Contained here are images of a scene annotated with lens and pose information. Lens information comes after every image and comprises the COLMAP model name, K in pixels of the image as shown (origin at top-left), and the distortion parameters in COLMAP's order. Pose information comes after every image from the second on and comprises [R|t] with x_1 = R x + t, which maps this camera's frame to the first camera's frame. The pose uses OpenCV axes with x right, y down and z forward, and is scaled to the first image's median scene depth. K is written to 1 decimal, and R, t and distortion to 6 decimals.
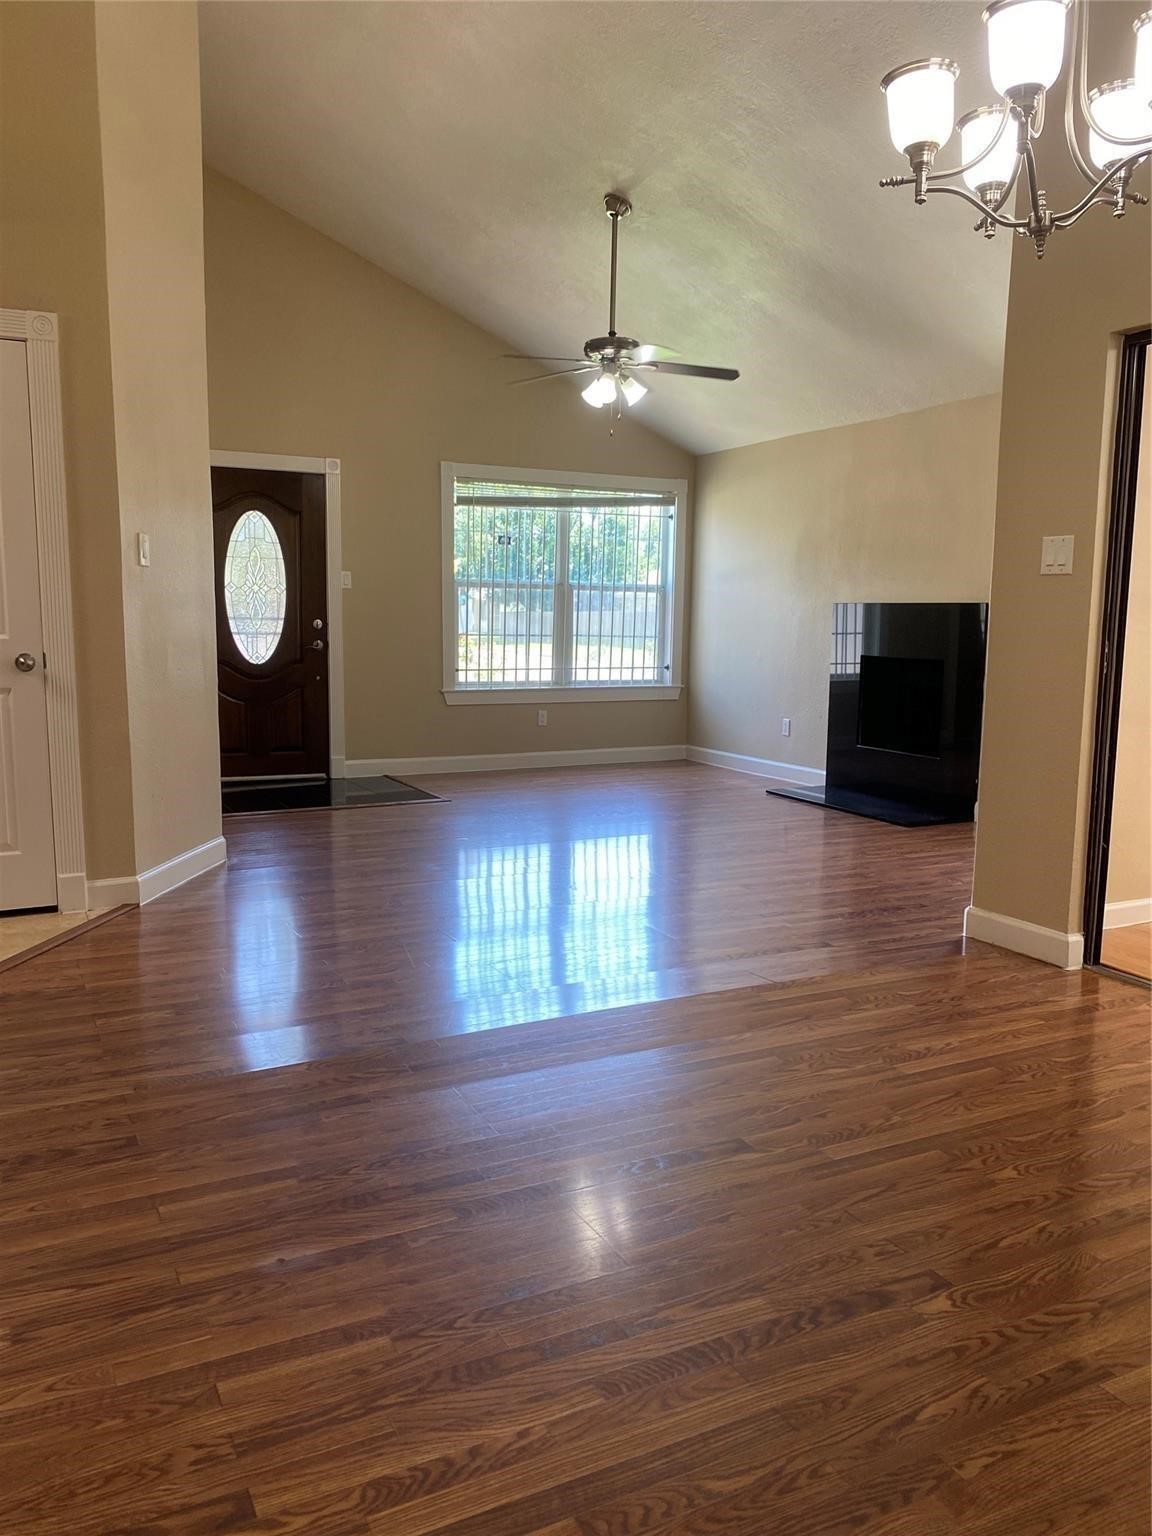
lens RADIAL K [[1179.1, 0, 584.2], [0, 1179.1, 769.8], [0, 0, 1]] dist [0.027064, -0.032348]
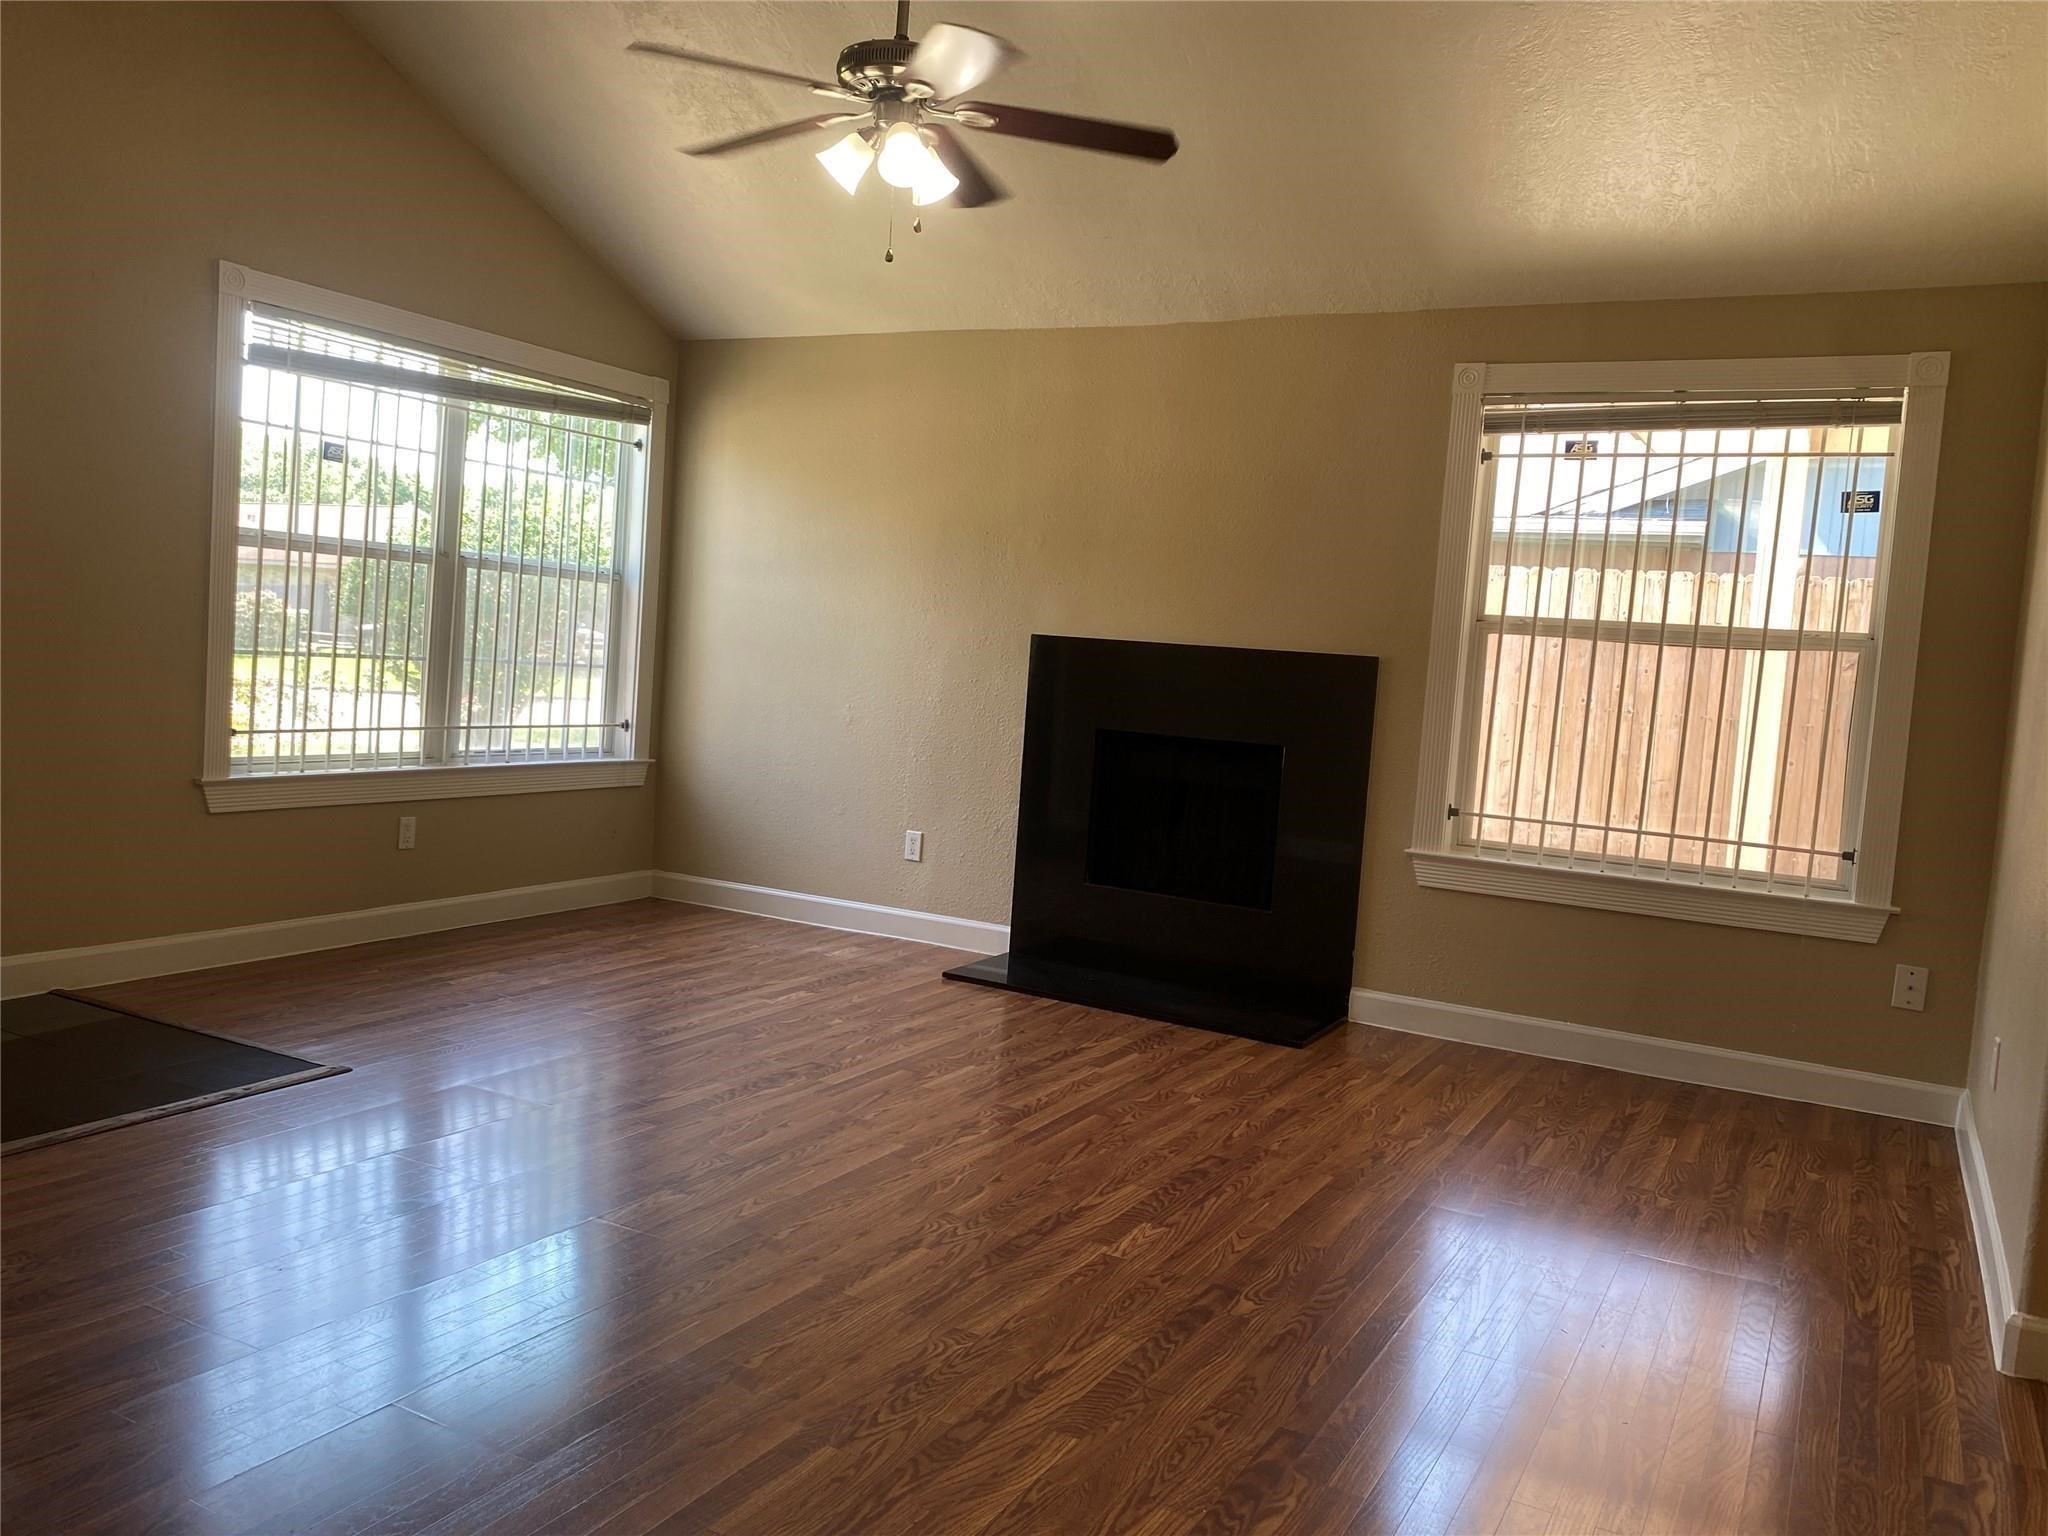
lens RADIAL K [[1572.1, 0, 1022.7], [0, 1572.1, 757.7], [0, 0, 1]] dist [0.027064, -0.032348]
pose [[0.825196, 0.003898, 0.564832, -0.189899], [0.014891, 0.999479, -0.028653, -0.051428], [-0.564650, 0.032055, 0.824708, 0.328478]]
